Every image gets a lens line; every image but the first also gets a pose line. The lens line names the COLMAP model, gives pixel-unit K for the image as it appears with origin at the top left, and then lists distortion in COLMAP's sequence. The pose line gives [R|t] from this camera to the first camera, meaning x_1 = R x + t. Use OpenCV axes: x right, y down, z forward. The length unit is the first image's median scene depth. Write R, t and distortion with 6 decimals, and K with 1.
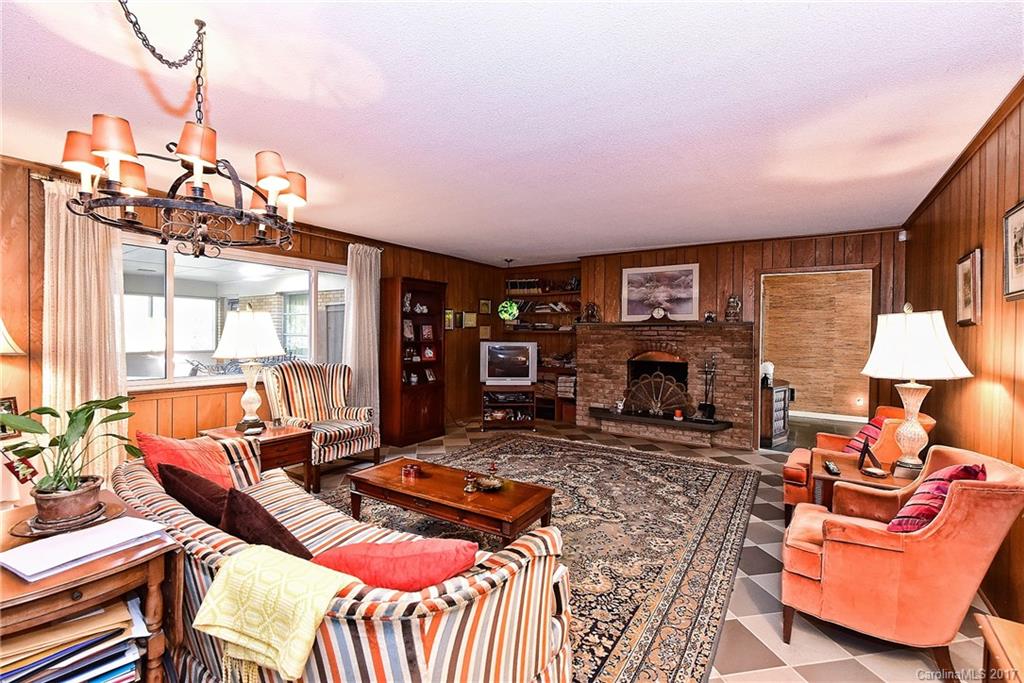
lens RADIAL K [[453.3, 0, 504.4], [0, 453.3, 338.7], [0, 0, 1]] dist [0.005666, 0.000041]
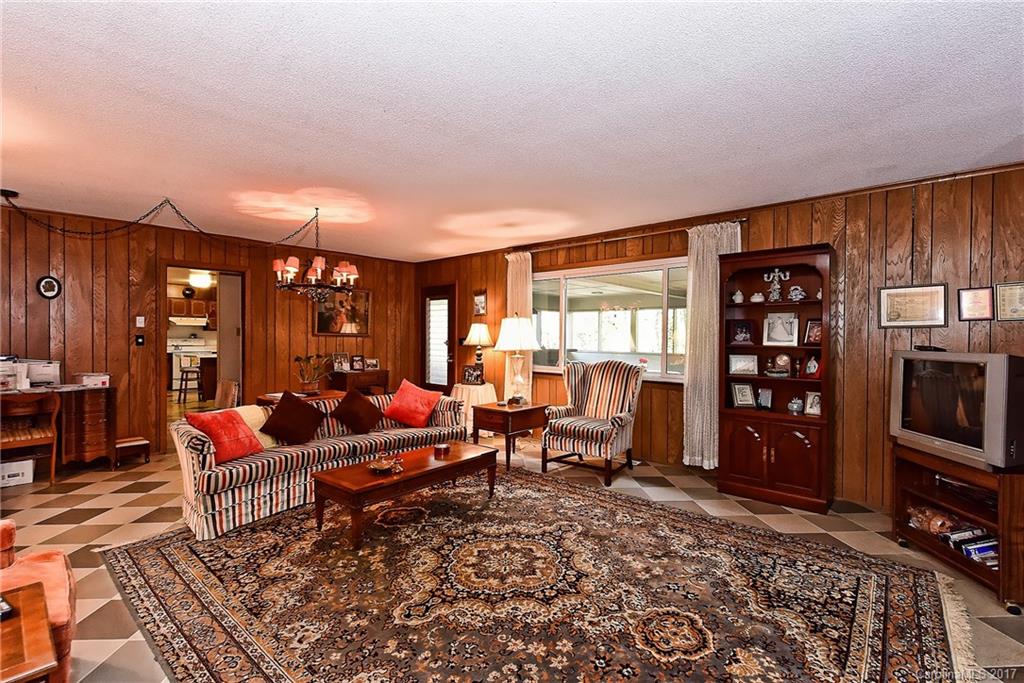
lens RADIAL K [[453.3, 0, 503.3], [0, 453.3, 340.9], [0, 0, 1]] dist [0.005666, 0.000041]
pose [[-0.134666, -0.001773, -0.990889, 0.727205], [-0.017913, 0.999839, 0.000646, 0.007855], [0.990729, 0.017837, -0.134676, 1.028986]]
